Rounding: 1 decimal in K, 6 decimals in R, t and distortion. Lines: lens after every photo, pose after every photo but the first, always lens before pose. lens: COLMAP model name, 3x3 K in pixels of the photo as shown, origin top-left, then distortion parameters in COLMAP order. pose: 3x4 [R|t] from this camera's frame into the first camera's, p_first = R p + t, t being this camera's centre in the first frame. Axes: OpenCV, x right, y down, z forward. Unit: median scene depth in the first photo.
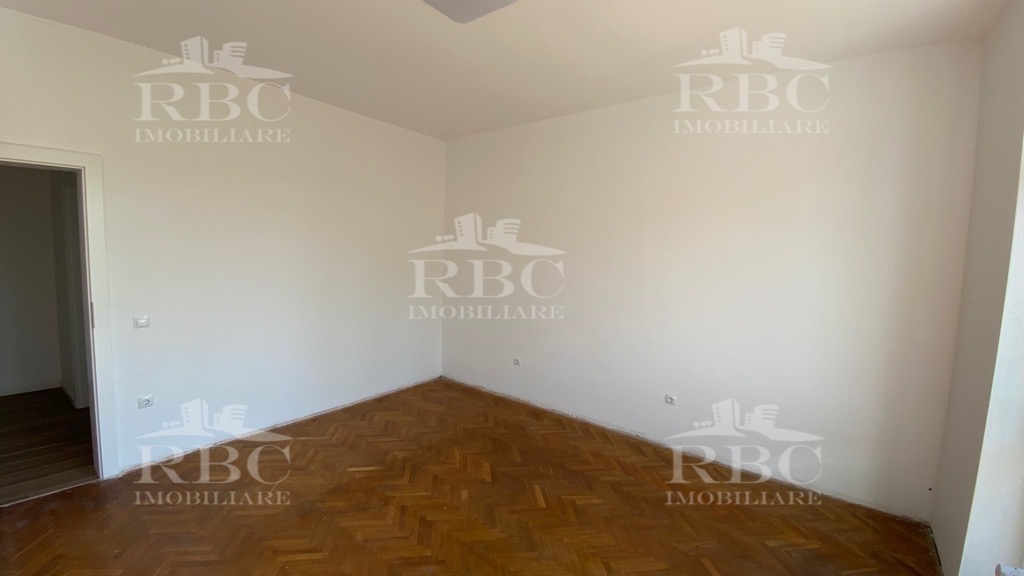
lens RADIAL K [[423.9, 0, 513.2], [0, 423.9, 287.9], [0, 0, 1]] dist [-0.002923, -0.000541]
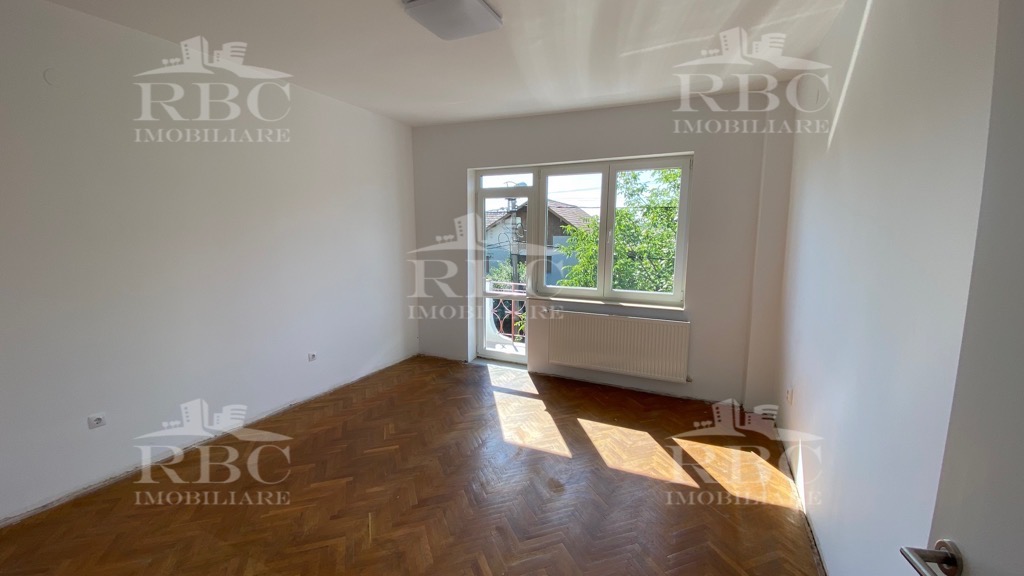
lens RADIAL K [[423.9, 0, 515.1], [0, 423.9, 283.5], [0, 0, 1]] dist [-0.002923, -0.000541]
pose [[-0.228593, -0.154202, 0.961232, -1.073567], [0.071781, 0.982018, 0.174607, -0.128078], [-0.970872, 0.108913, -0.213414, 0.858433]]
